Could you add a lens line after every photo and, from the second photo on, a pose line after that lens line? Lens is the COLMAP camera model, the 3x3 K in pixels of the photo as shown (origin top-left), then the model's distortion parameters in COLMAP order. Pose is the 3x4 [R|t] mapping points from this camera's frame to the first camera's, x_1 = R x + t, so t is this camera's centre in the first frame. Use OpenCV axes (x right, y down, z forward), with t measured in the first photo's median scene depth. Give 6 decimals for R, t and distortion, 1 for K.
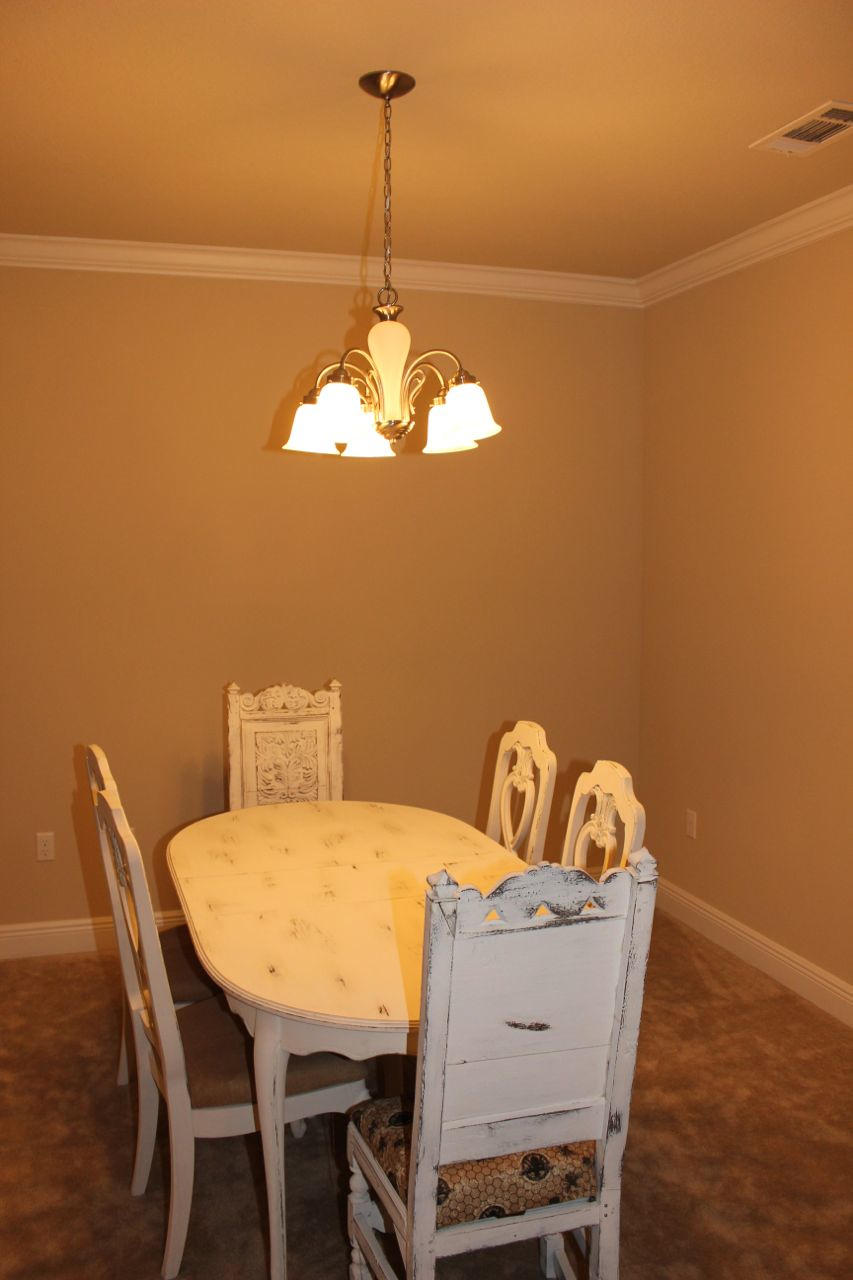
lens RADIAL K [[1057.7, 0, 421.6], [0, 1057.7, 639.6], [0, 0, 1]] dist [-0.147692, 0.121257]
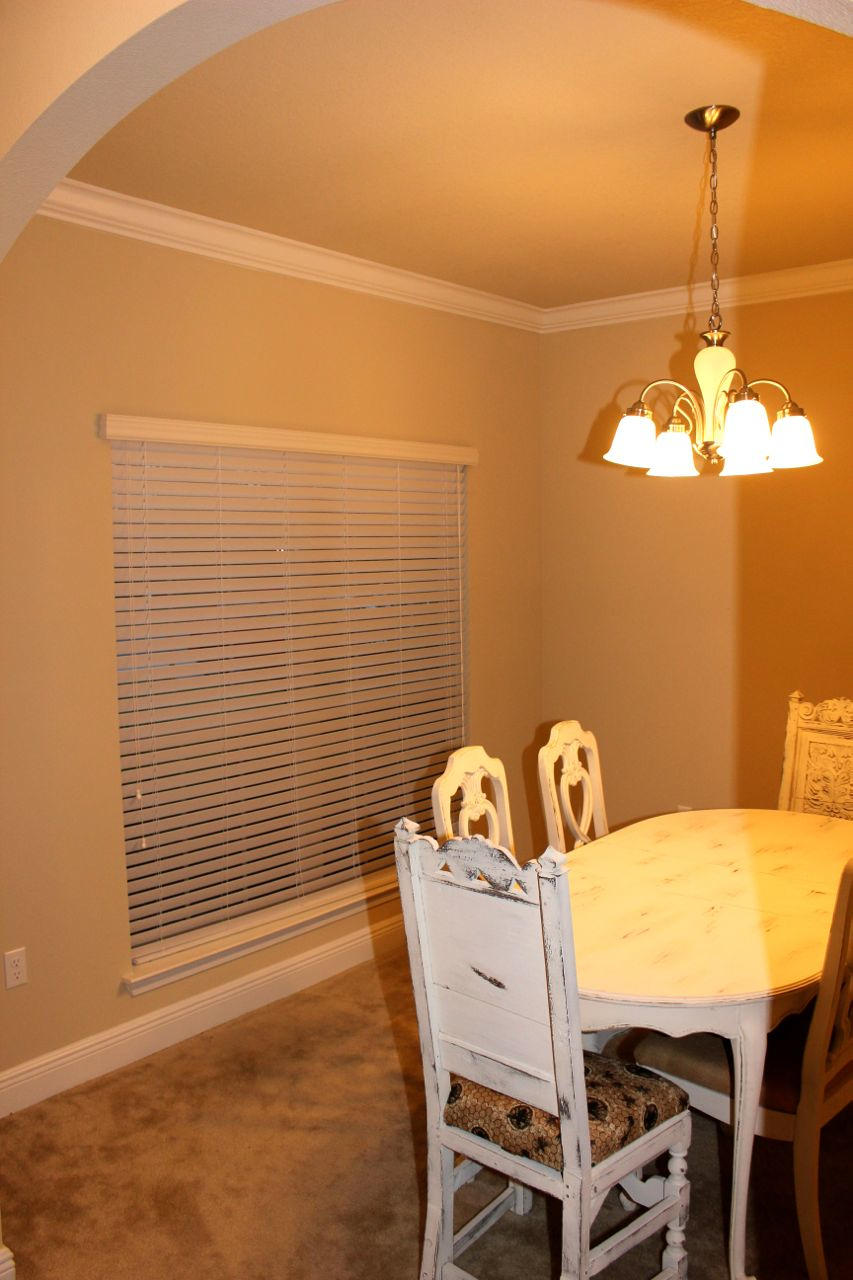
lens RADIAL K [[1057.7, 0, 417.6], [0, 1057.7, 641.5], [0, 0, 1]] dist [-0.147692, 0.121257]
pose [[0.521631, 0.069804, -0.850311, 0.720752], [-0.070985, 0.996743, 0.038279, -0.029022], [0.850213, 0.040392, 0.524887, 0.215434]]
